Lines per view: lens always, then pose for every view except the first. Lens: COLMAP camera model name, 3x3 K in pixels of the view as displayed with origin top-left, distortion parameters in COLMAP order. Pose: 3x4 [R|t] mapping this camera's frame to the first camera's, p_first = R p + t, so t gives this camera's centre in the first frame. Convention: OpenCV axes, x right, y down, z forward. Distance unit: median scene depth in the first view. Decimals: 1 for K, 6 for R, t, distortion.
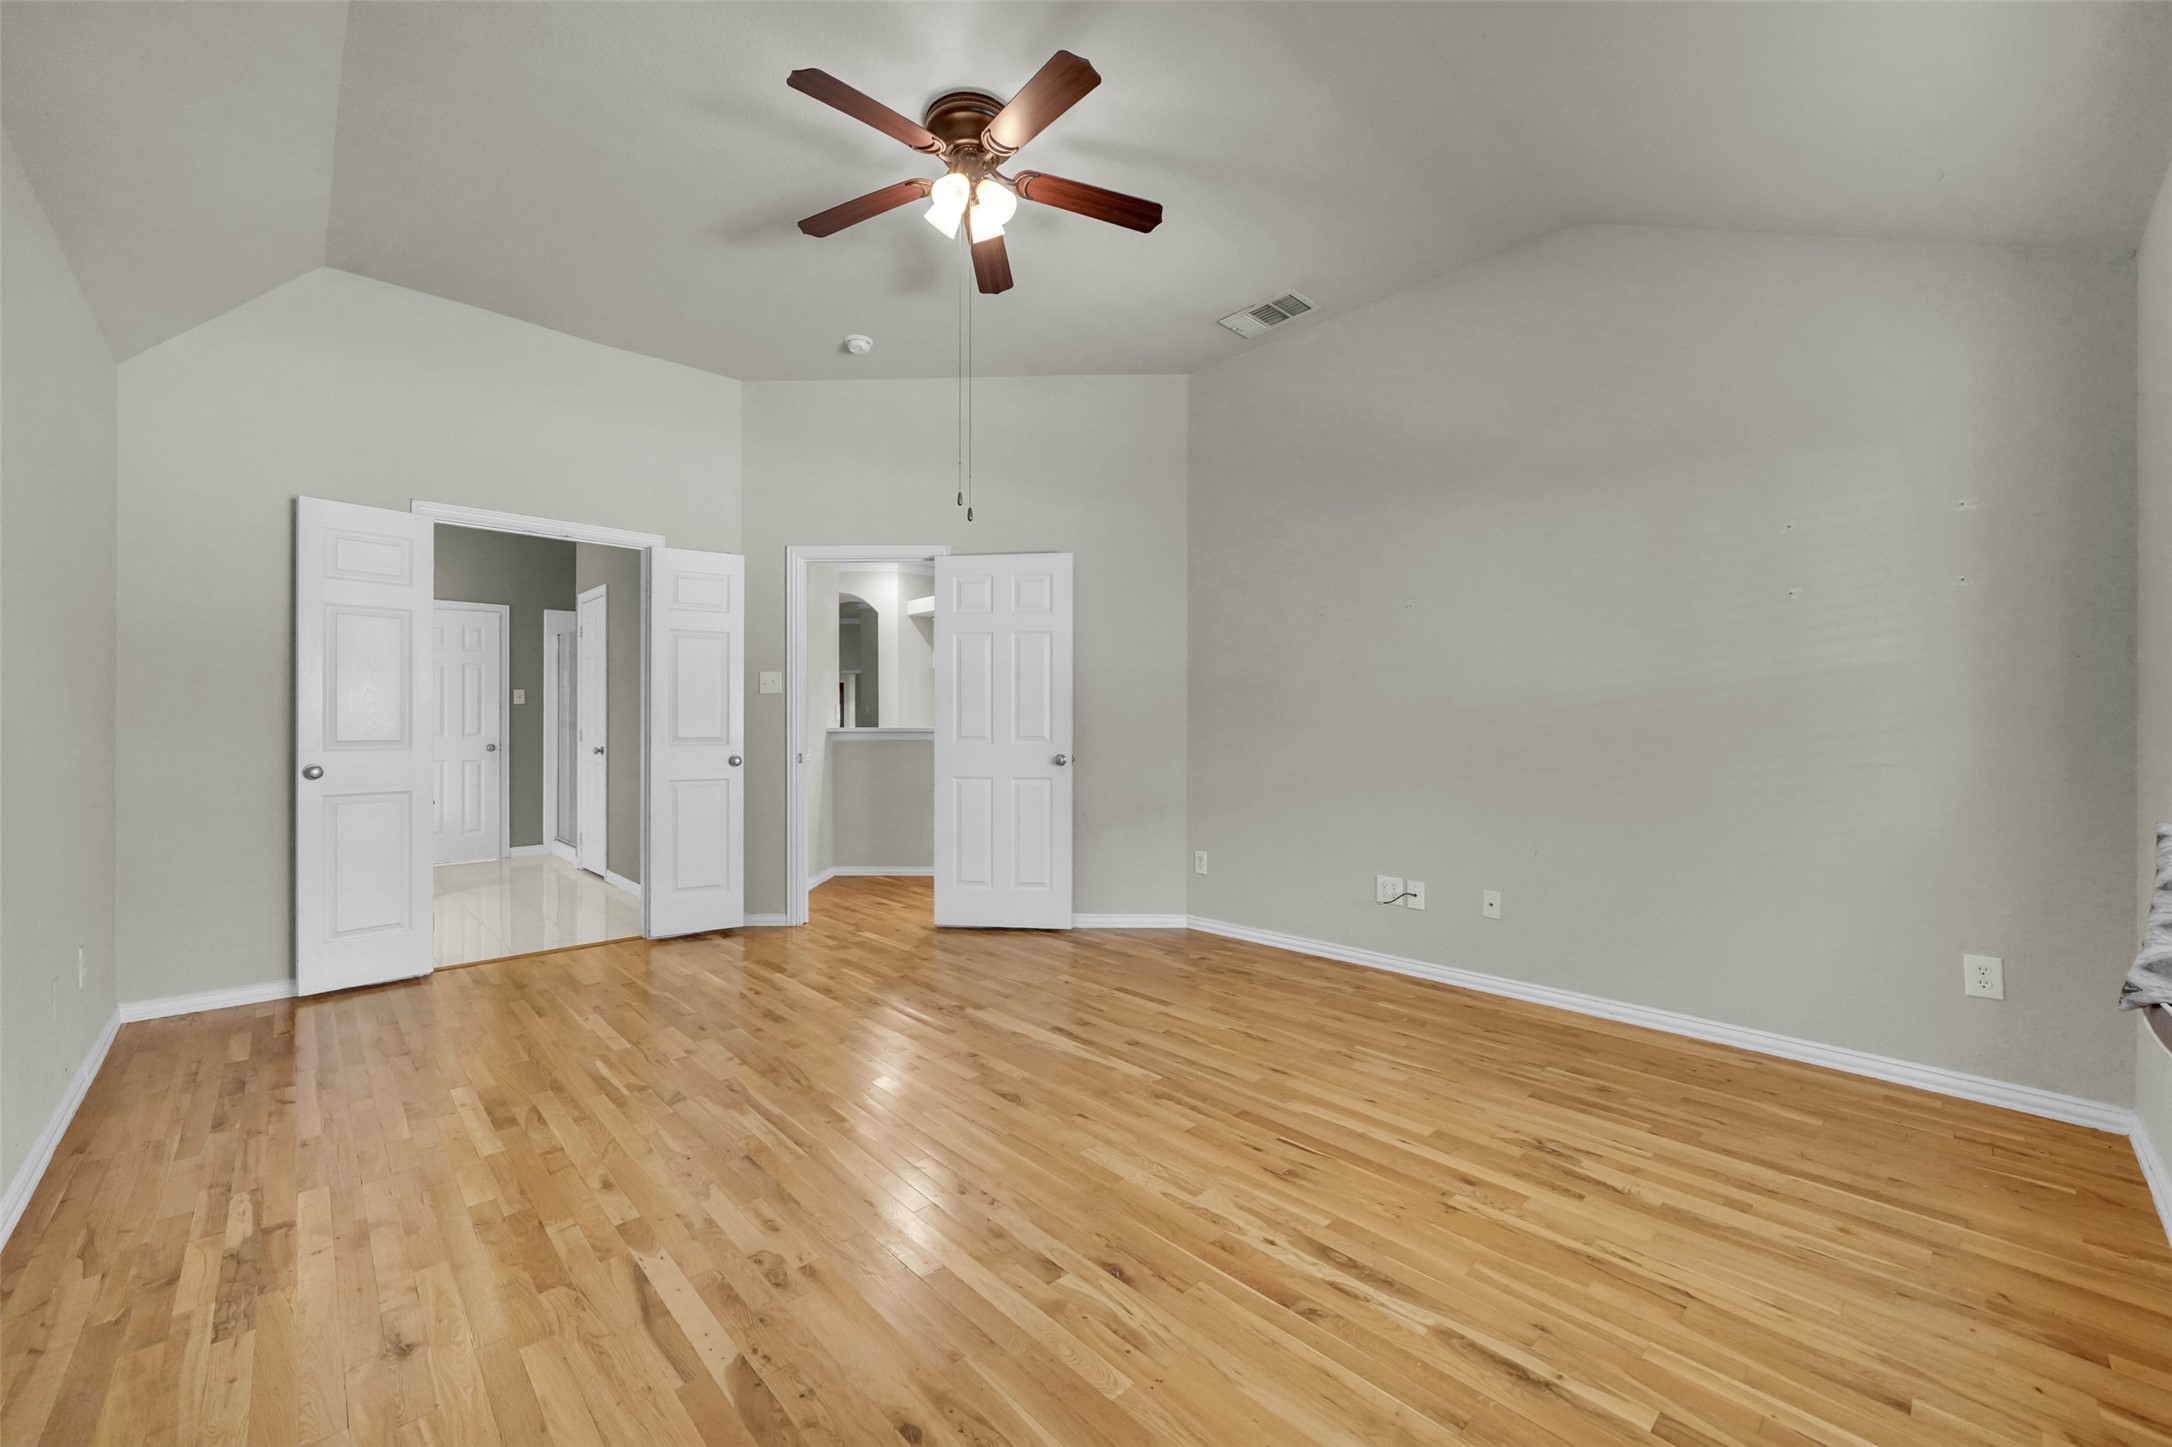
lens RADIAL K [[874.3, 0, 1089.5], [0, 874.3, 727.2], [0, 0, 1]] dist [0.000282, -0.000340]
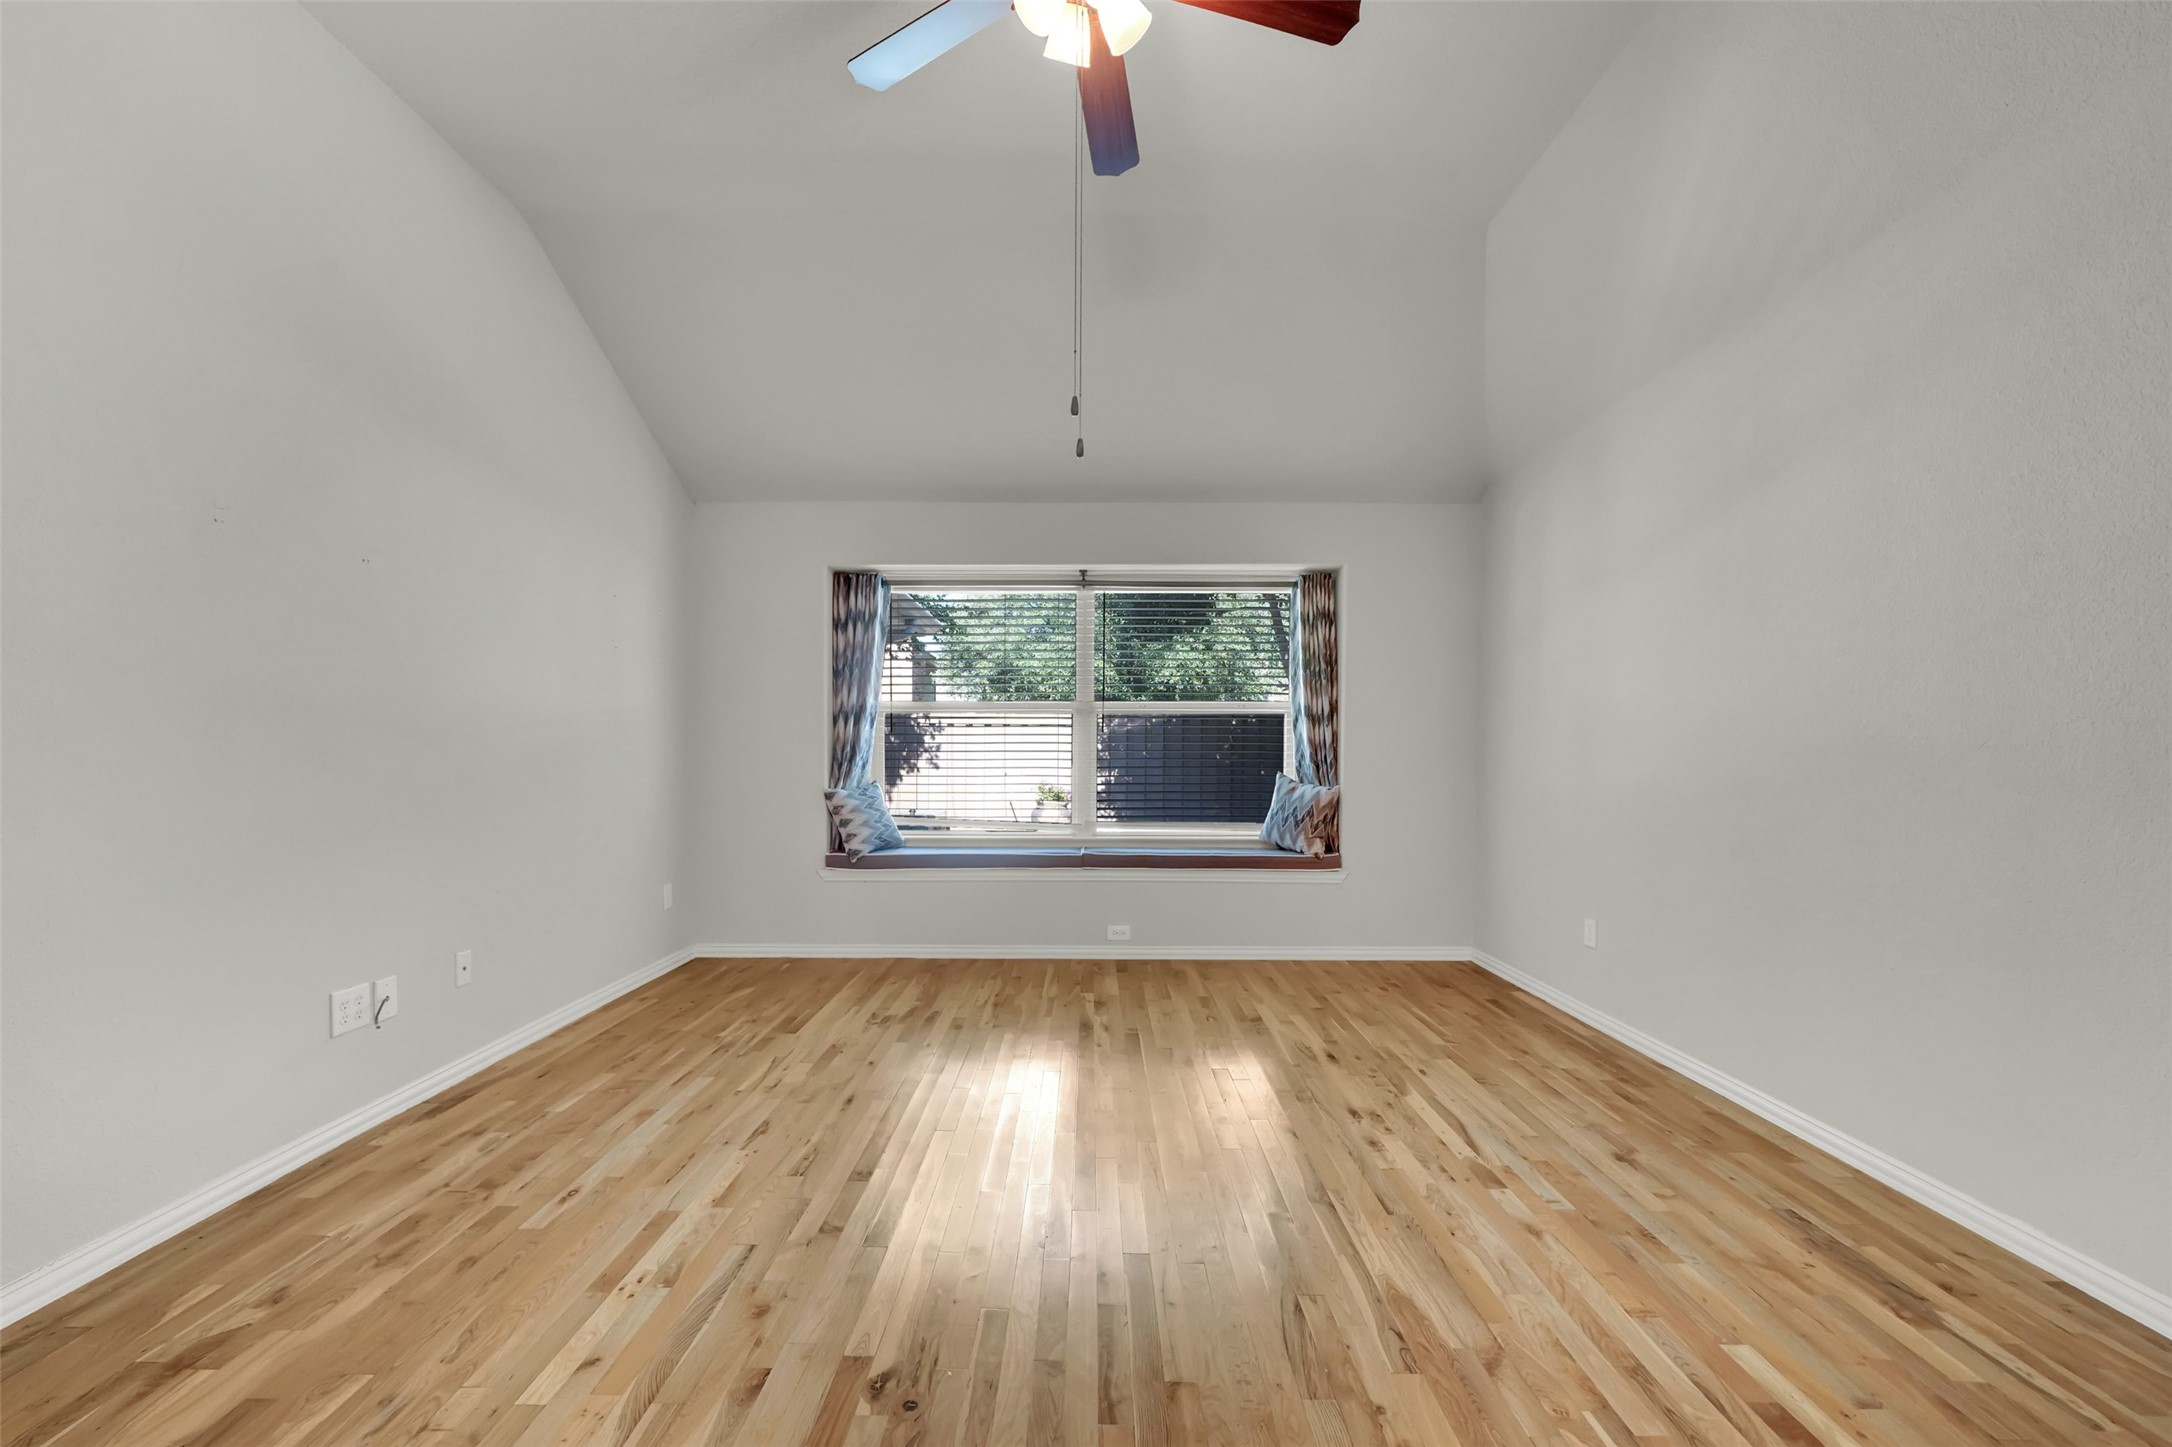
lens RADIAL K [[779.9, 0, 1088.5], [0, 779.9, 756.3], [0, 0, 1]] dist [-0.014155, 0.001349]
pose [[-0.706178, -0.006589, 0.708003, -0.617898], [-0.001079, 0.999966, 0.008230, 0.000595], [-0.708033, 0.005047, -0.706161, 1.494175]]
